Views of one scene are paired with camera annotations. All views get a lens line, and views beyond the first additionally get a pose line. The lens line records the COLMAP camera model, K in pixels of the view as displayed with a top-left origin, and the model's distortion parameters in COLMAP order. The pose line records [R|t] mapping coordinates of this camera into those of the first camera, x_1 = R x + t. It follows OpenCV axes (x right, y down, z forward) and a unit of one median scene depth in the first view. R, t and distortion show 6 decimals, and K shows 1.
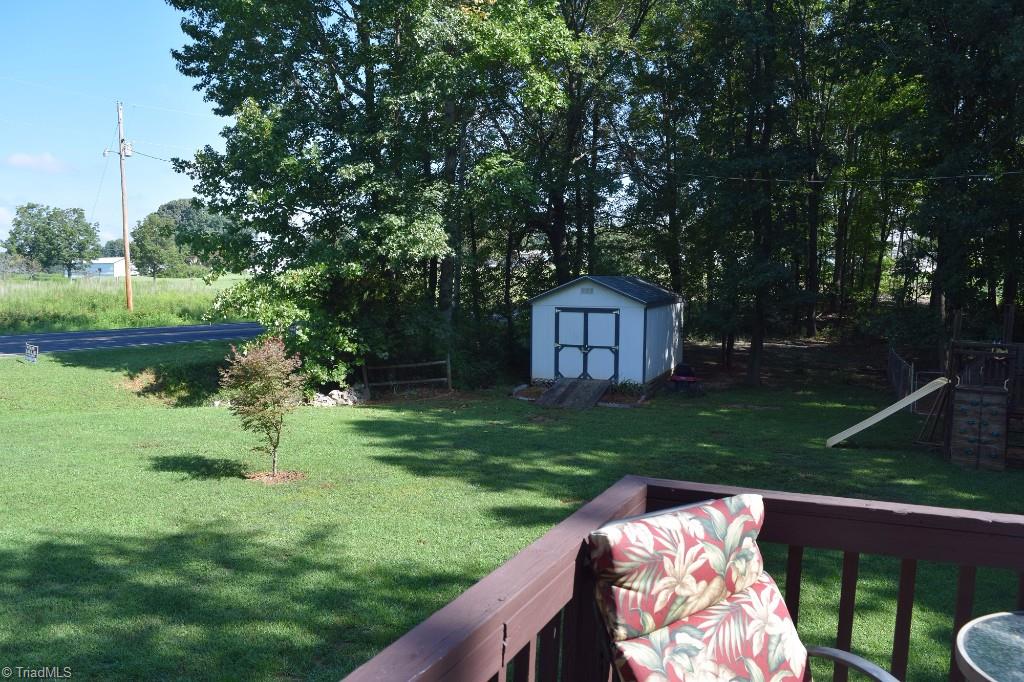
lens RADIAL K [[824.7, 0, 512.0], [0, 824.7, 341.0], [0, 0, 1]] dist [-0.066764, 0.000547]
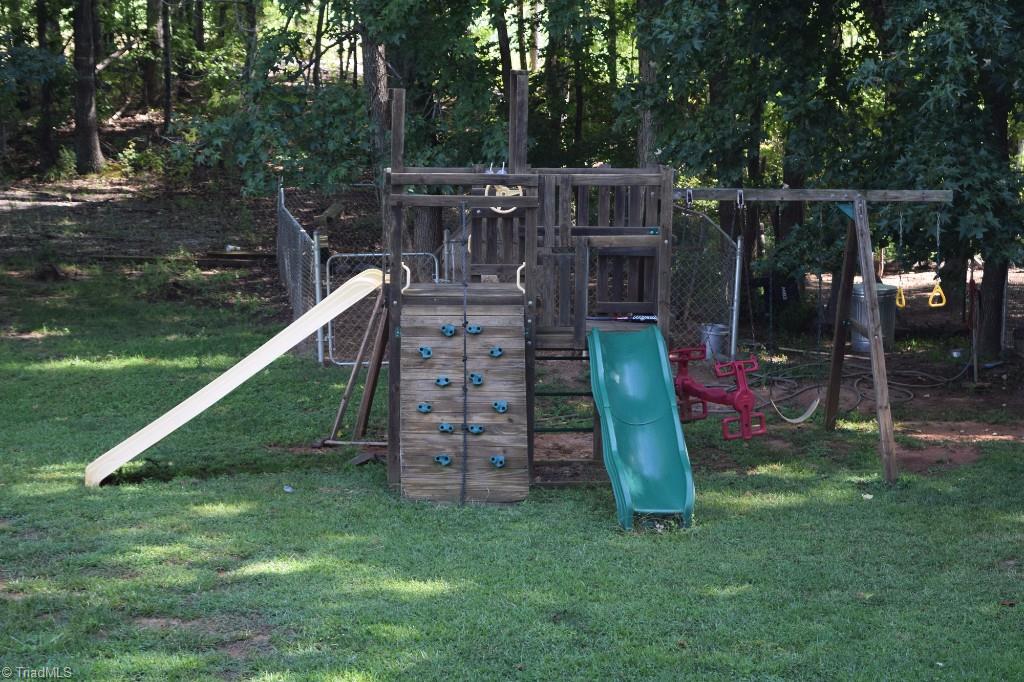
lens RADIAL K [[2105.7, 0, 568.0], [0, 2105.7, 340.8], [0, 0, 1]] dist [0.027350, 0.071181]
pose [[0.858262, -0.091911, 0.504914, 0.111790], [0.055566, 0.994691, 0.086615, -0.002100], [-0.510195, -0.046282, 0.858813, 0.105888]]
